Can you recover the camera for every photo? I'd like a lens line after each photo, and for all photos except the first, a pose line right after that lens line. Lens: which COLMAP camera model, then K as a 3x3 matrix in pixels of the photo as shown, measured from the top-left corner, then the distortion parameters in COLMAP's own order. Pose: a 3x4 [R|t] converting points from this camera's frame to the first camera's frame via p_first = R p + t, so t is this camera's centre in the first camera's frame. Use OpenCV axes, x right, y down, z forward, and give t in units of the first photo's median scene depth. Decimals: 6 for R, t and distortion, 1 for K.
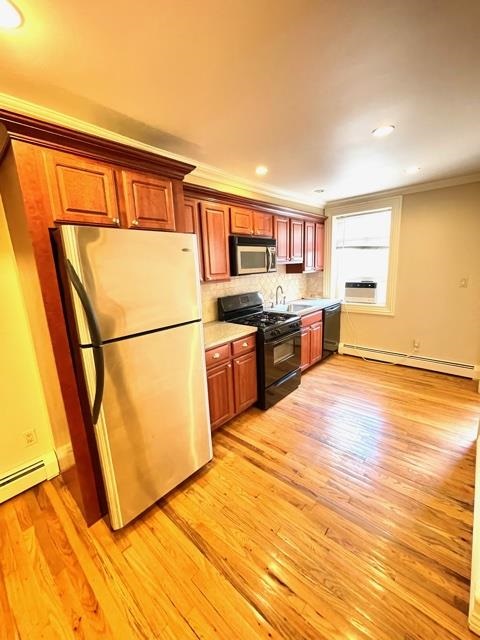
lens RADIAL K [[260.8, 0, 240.0], [0, 260.8, 320.0], [0, 0, 1]] dist [-0.001961, -0.000122]
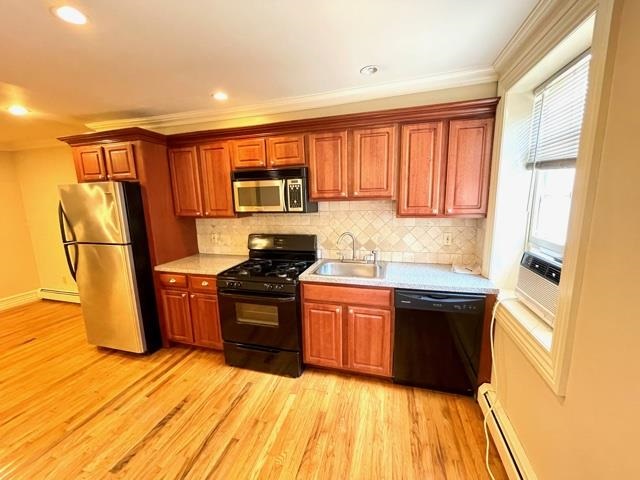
lens RADIAL K [[260.8, 0, 319.1], [0, 260.8, 241.1], [0, 0, 1]] dist [-0.001961, -0.000122]
pose [[0.431266, 0.187196, -0.882591, 0.991534], [-0.177913, 0.976675, 0.120217, -0.244319], [0.884509, 0.105179, 0.454512, 0.867932]]
